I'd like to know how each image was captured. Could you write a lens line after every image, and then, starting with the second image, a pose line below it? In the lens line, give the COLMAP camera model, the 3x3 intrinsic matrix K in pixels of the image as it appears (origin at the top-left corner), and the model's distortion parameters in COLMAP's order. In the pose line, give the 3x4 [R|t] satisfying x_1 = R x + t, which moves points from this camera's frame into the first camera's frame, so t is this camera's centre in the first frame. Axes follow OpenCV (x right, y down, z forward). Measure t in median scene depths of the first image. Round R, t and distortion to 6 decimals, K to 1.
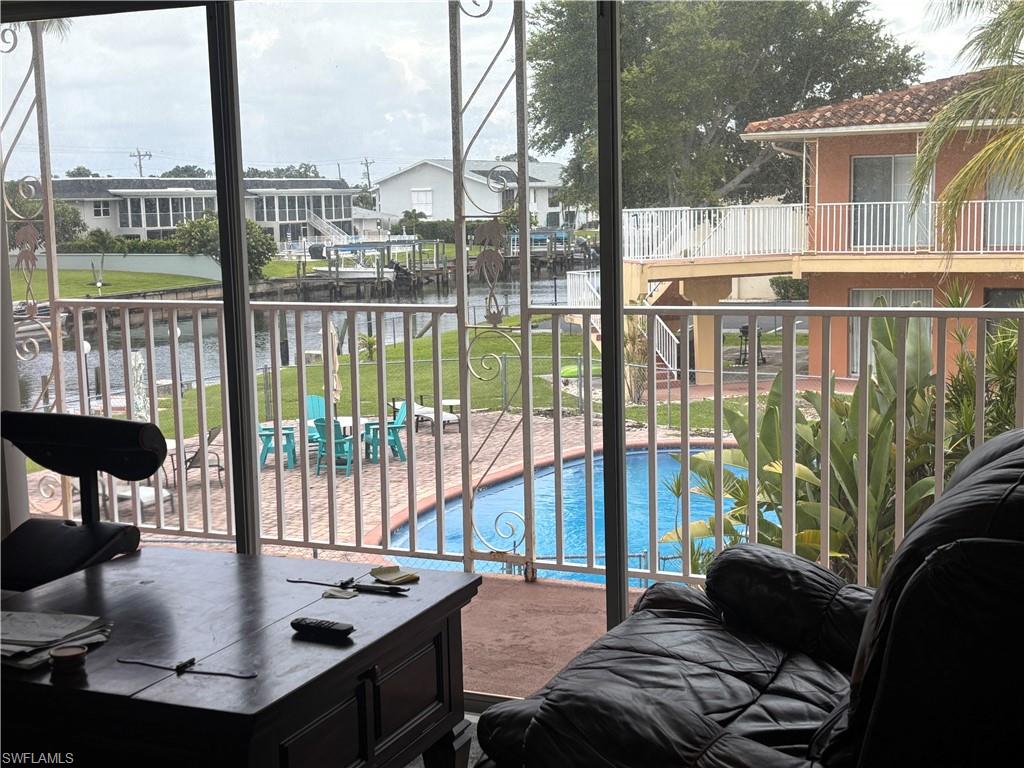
lens RADIAL K [[1437.4, 0, 522.3], [0, 1437.4, 392.3], [0, 0, 1]] dist [0.086751, 0.000000]
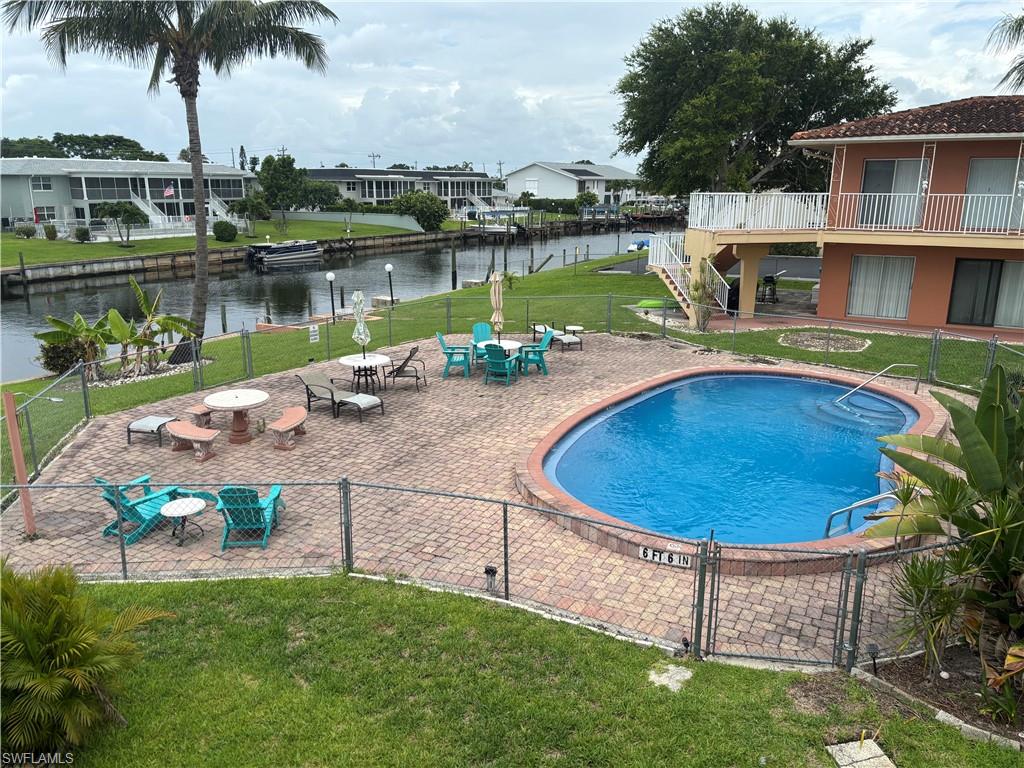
lens RADIAL K [[776.5, 0, 503.6], [0, 776.5, 388.2], [0, 0, 1]] dist [0.043985, -0.053608]
pose [[0.994909, 0.049515, -0.087775, -0.032496], [-0.038638, 0.991833, 0.121551, -0.016468], [0.093077, -0.117541, 0.988697, 0.144892]]
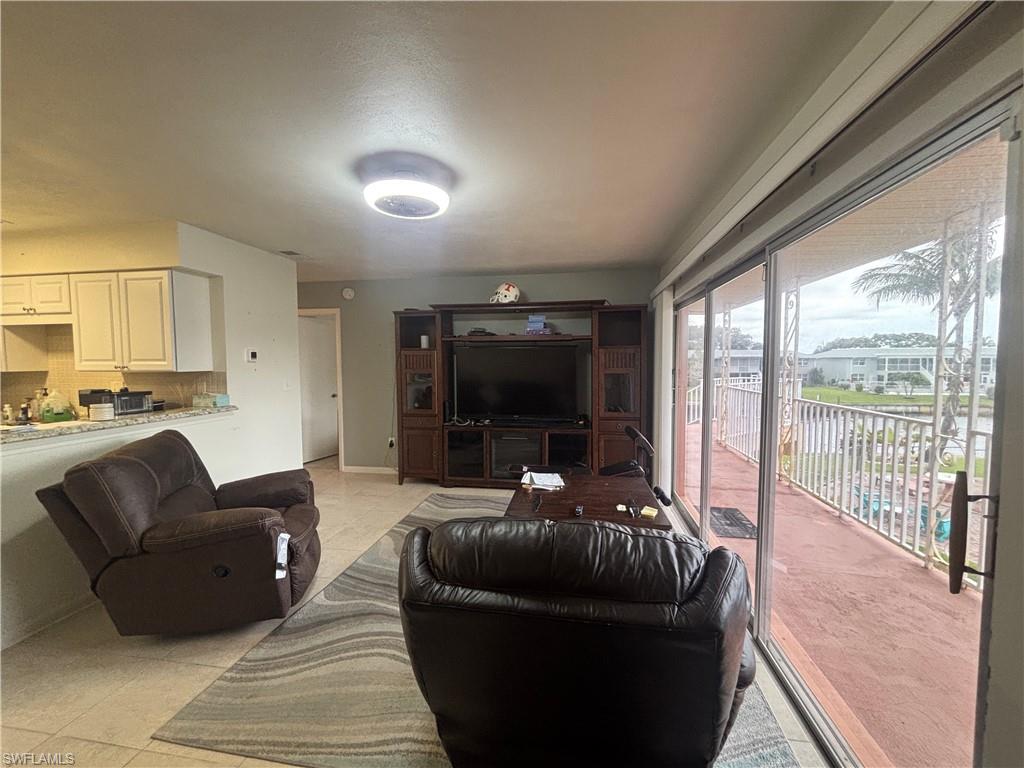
lens RADIAL K [[413.7, 0, 512.7], [0, 413.7, 384.1], [0, 0, 1]] dist [0.000266, 0.001132]
pose [[0.251846, 0.078802, -0.964554, 0.047414], [-0.137088, 0.989534, 0.045049, -0.008500], [0.958009, 0.120884, 0.260013, 0.046821]]
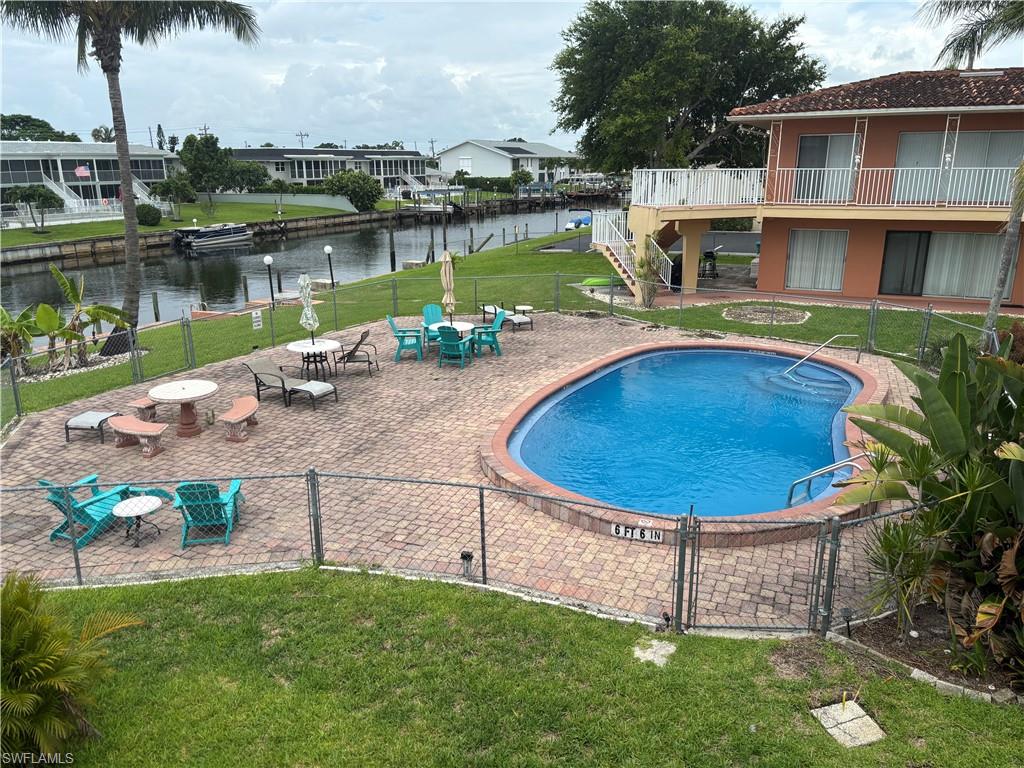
lens RADIAL K [[776.5, 0, 508.8], [0, 776.5, 392.3], [0, 0, 1]] dist [0.043985, -0.053608]
pose [[0.999836, 0.017988, -0.001892, -0.040858], [-0.017504, 0.988637, 0.149299, -0.016330], [0.004556, -0.149242, 0.988790, 0.147689]]
